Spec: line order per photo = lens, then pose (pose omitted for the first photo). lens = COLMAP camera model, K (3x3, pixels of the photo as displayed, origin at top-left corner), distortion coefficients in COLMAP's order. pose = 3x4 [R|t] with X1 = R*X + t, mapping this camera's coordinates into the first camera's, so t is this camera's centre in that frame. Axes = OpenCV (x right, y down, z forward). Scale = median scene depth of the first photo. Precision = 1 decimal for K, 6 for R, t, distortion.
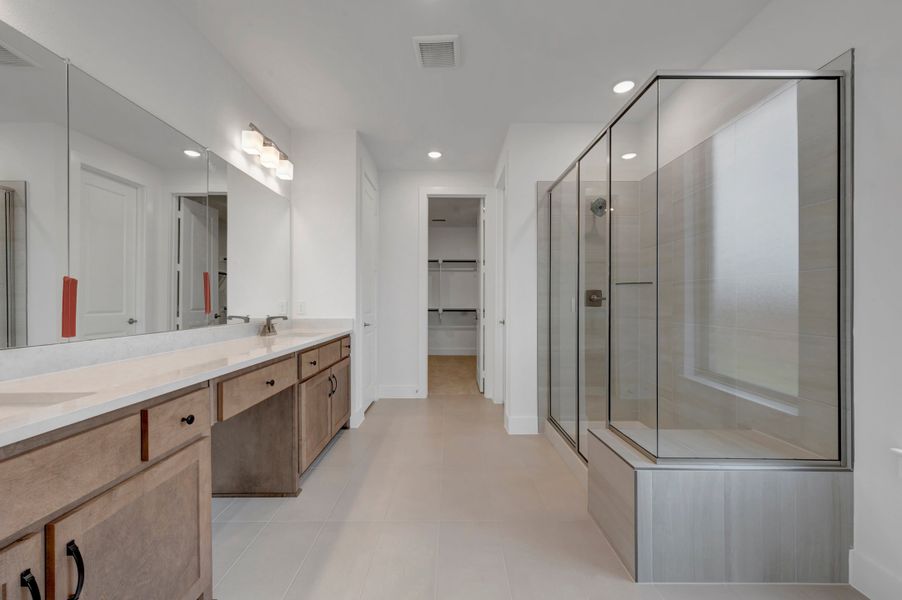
lens RADIAL K [[355.1, 0, 451.4], [0, 355.1, 304.0], [0, 0, 1]] dist [-0.002875, -0.000415]
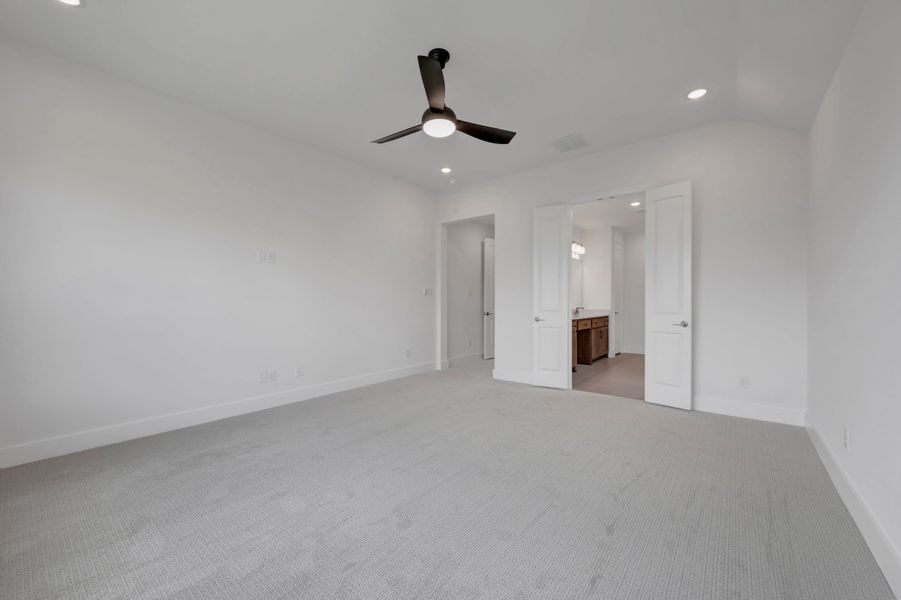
lens RADIAL K [[354.7, 0, 449.1], [0, 354.7, 302.1], [0, 0, 1]] dist [-0.002875, -0.000415]
pose [[0.770556, 0.002470, -0.637367, 0.411685], [-0.002302, 0.999997, 0.001092, -0.006871], [0.637368, 0.000626, 0.770560, -1.535539]]
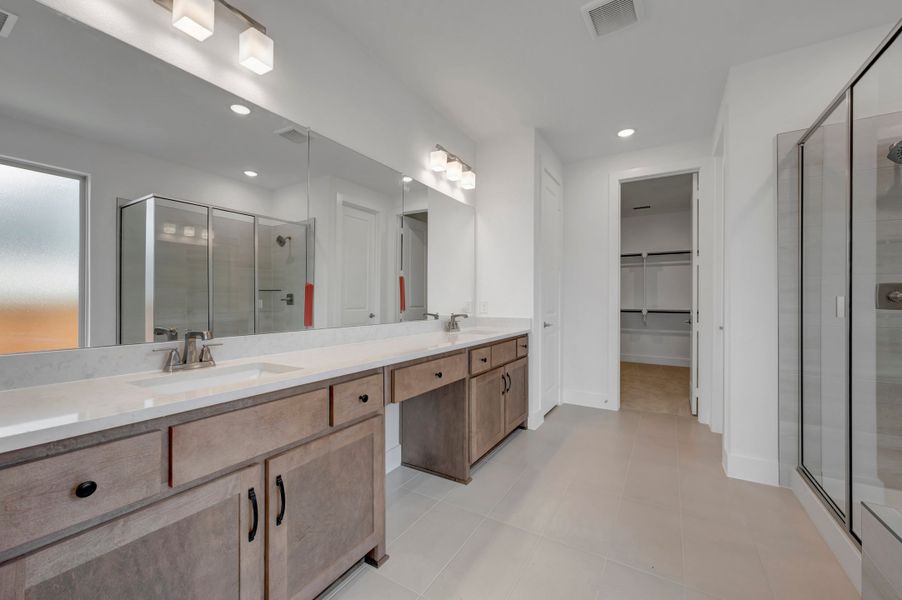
lens RADIAL K [[355.1, 0, 450.4], [0, 355.1, 300.0], [0, 0, 1]] dist [-0.002875, -0.000415]
pose [[0.851422, -0.000278, -0.524481, 0.055347], [-0.004945, 0.999951, -0.008558, -0.000212], [0.524458, 0.009881, 0.851379, 0.044656]]
